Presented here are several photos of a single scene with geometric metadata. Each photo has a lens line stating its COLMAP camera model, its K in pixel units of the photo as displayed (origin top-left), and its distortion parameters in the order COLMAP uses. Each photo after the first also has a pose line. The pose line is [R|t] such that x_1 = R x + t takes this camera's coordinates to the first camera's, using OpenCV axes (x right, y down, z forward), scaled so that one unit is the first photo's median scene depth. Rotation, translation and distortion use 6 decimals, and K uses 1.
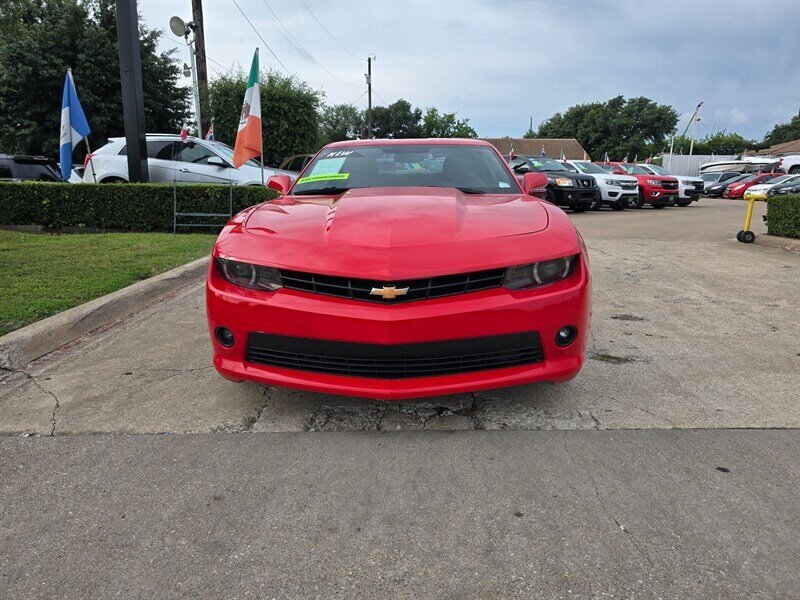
lens RADIAL K [[531.2, 0, 396.5], [0, 531.2, 298.2], [0, 0, 1]] dist [0.051161, -0.047931]
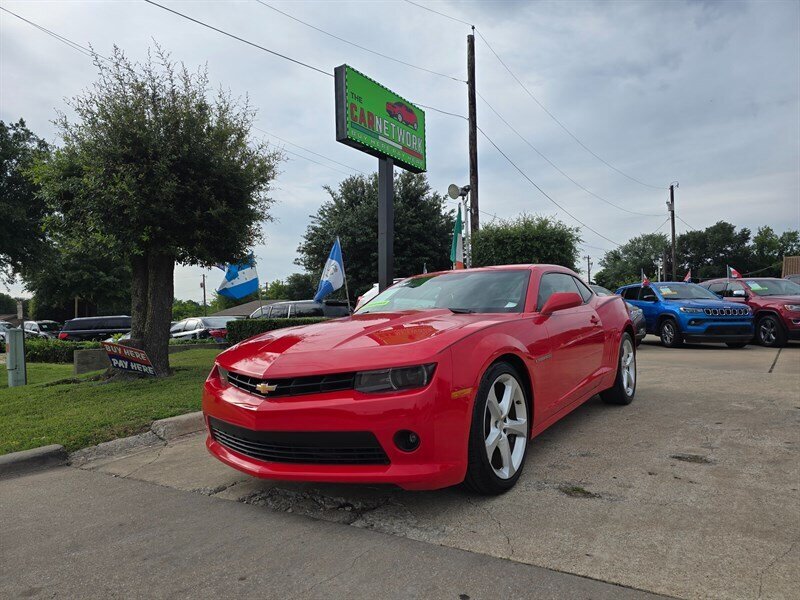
lens RADIAL K [[531.2, 0, 396.5], [0, 531.2, 298.2], [0, 0, 1]] dist [0.051161, -0.047931]
pose [[0.840484, -0.043681, -0.540073, 0.119347], [-0.090180, 0.971566, -0.218922, 0.003865], [0.534279, 0.232704, 0.812647, 0.009199]]
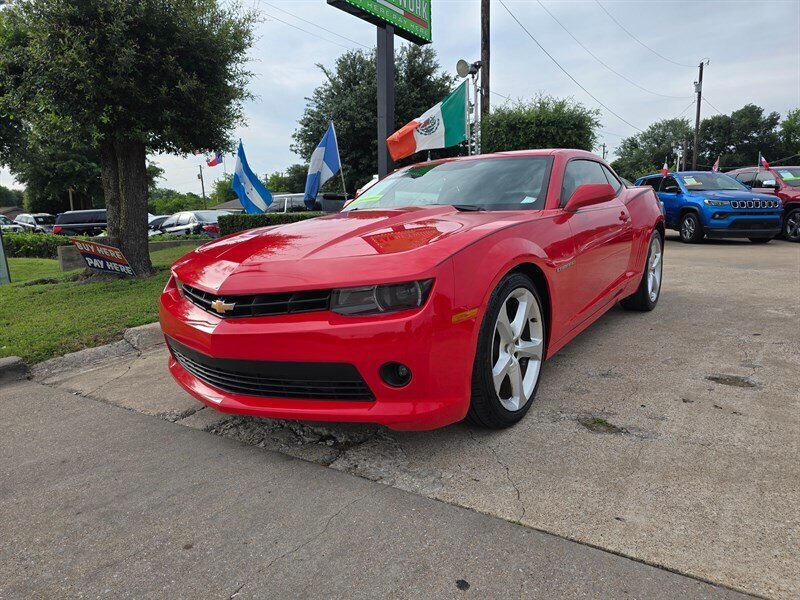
lens RADIAL K [[535.4, 0, 400.0], [0, 535.4, 300.0], [0, 0, 1]] dist [0.055394, -0.049305]
pose [[0.839129, 0.064247, -0.540125, 0.104905], [-0.089245, 0.995805, -0.020201, -0.004118], [0.536562, 0.065154, 0.841342, 0.038091]]
